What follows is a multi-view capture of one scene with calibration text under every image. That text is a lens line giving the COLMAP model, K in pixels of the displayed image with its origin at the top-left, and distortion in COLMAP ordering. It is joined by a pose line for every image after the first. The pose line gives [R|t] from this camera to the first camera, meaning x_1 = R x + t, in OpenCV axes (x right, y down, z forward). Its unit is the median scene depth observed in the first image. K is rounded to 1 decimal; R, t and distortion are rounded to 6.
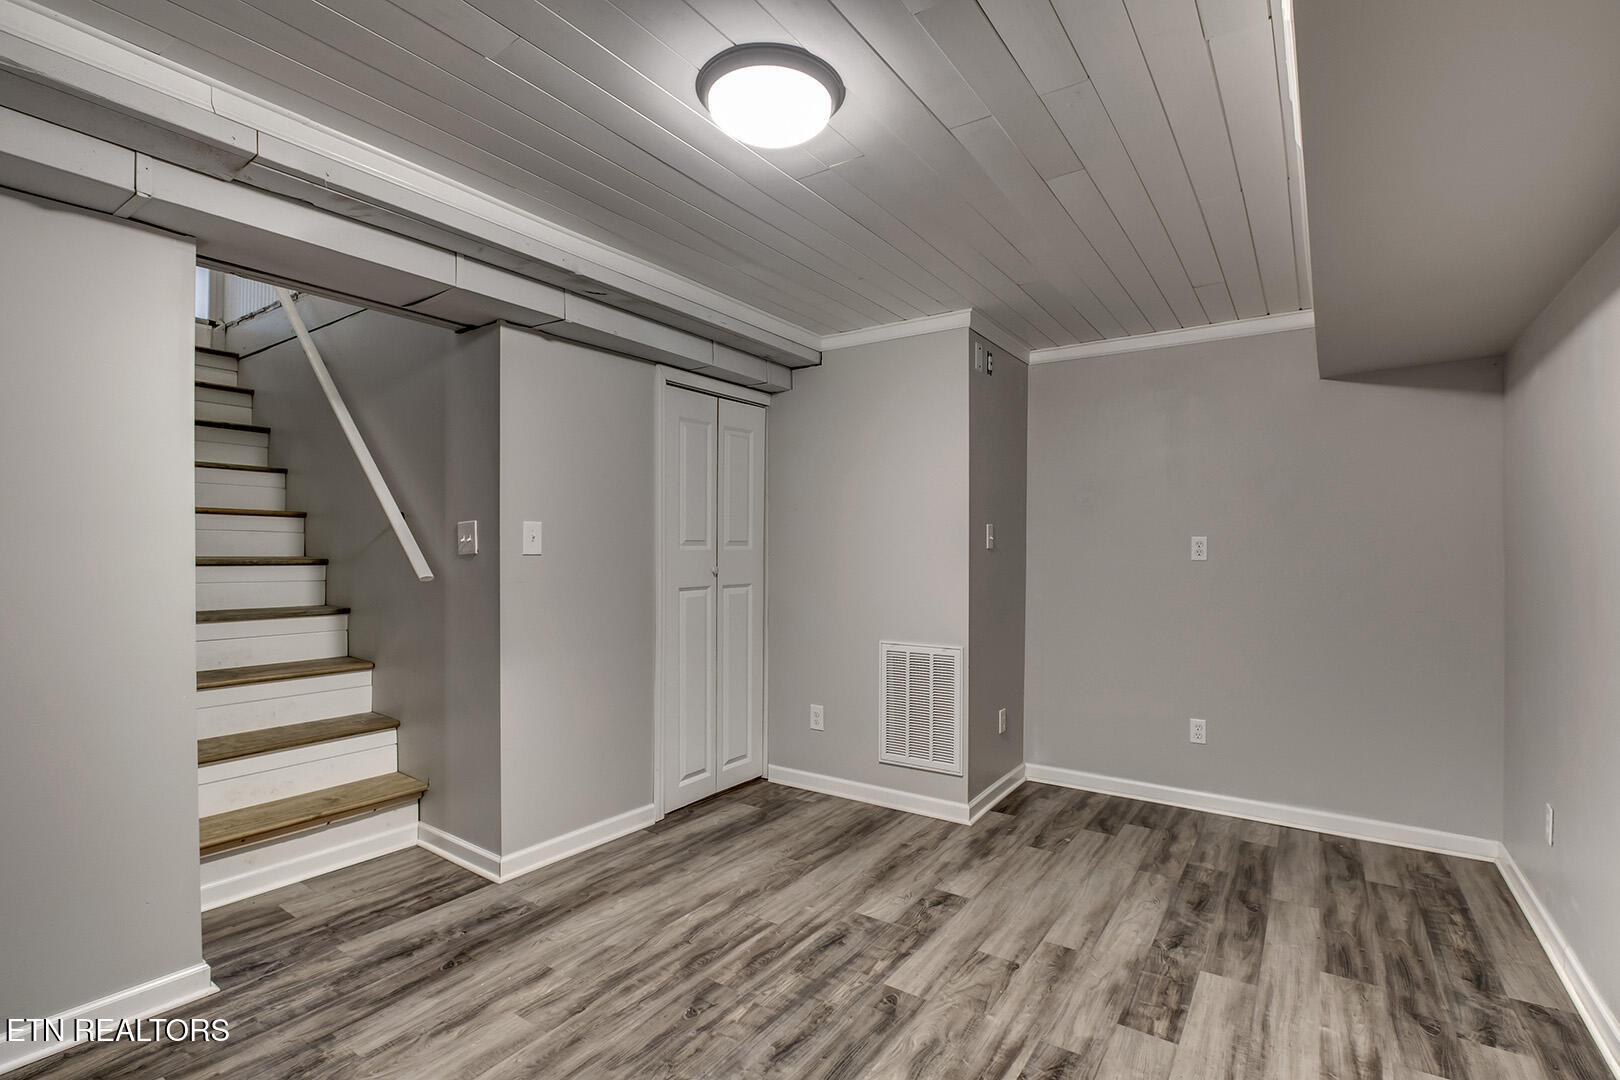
lens RADIAL K [[754.1, 0, 810.1], [0, 754.1, 545.5], [0, 0, 1]] dist [-0.026041, 0.004594]
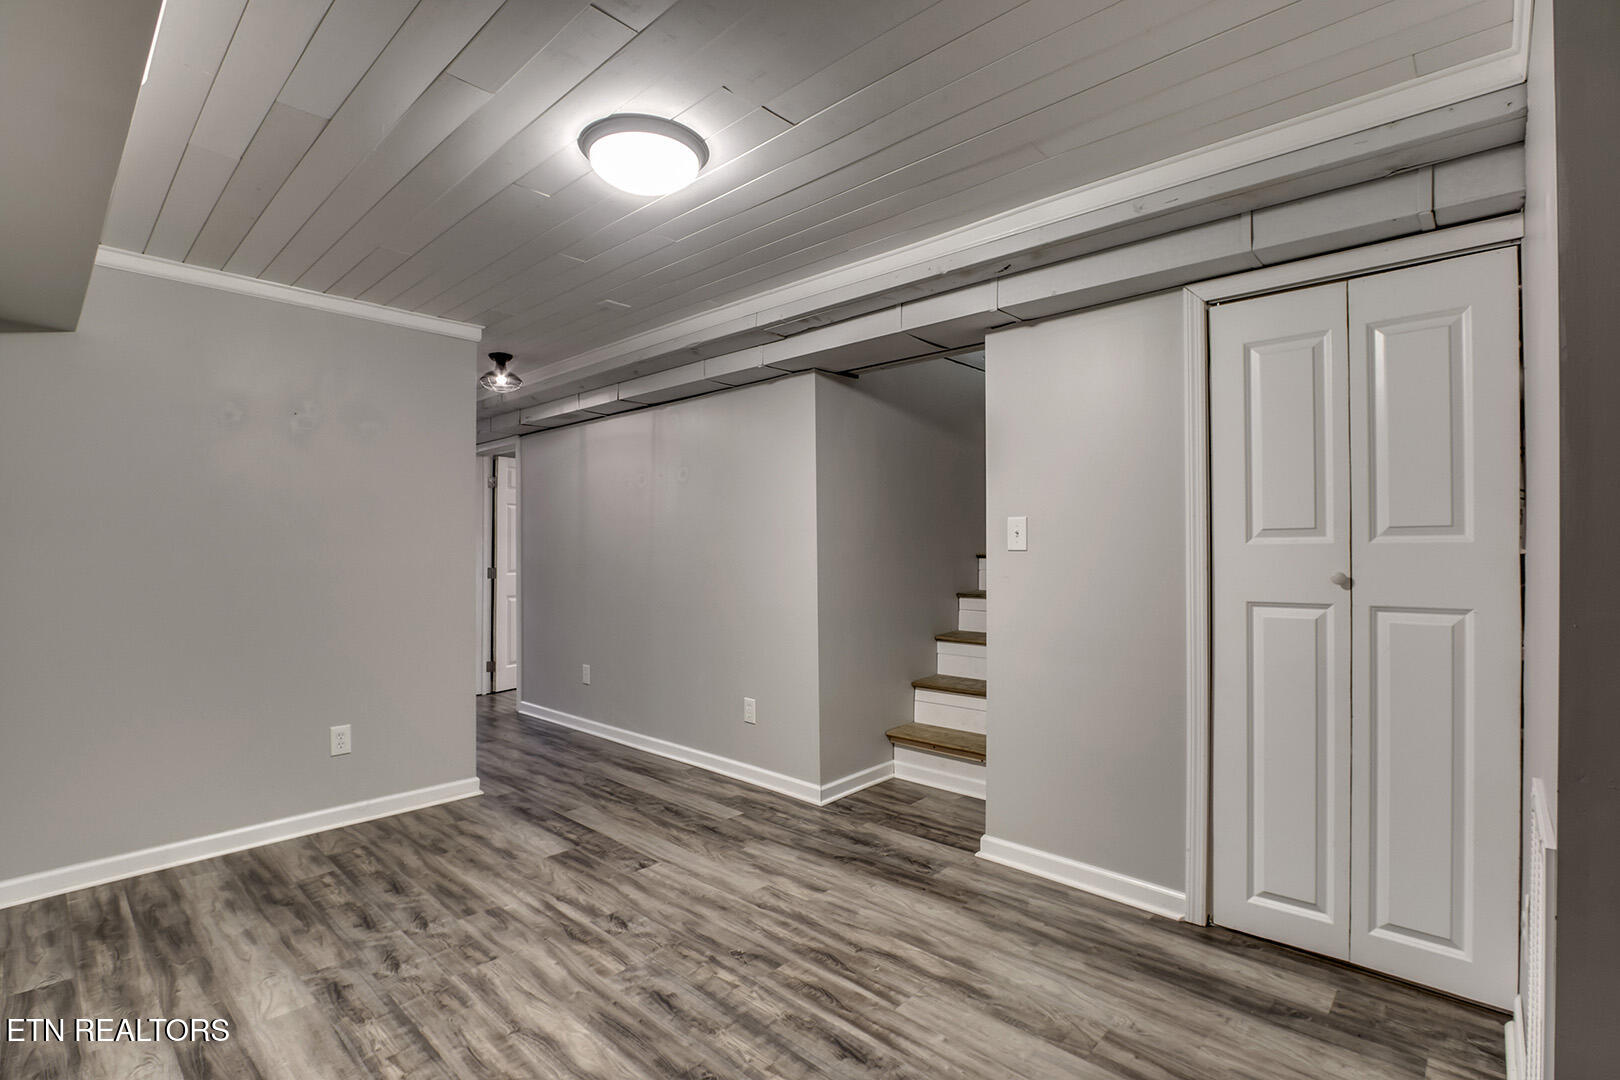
lens RADIAL K [[754.1, 0, 813.6], [0, 754.1, 542.7], [0, 0, 1]] dist [-0.026041, 0.004594]
pose [[-0.146297, -0.010080, -0.989189, 0.749885], [0.007586, 0.999907, -0.011311, 0.013487], [0.989212, -0.009159, -0.146207, 1.011894]]
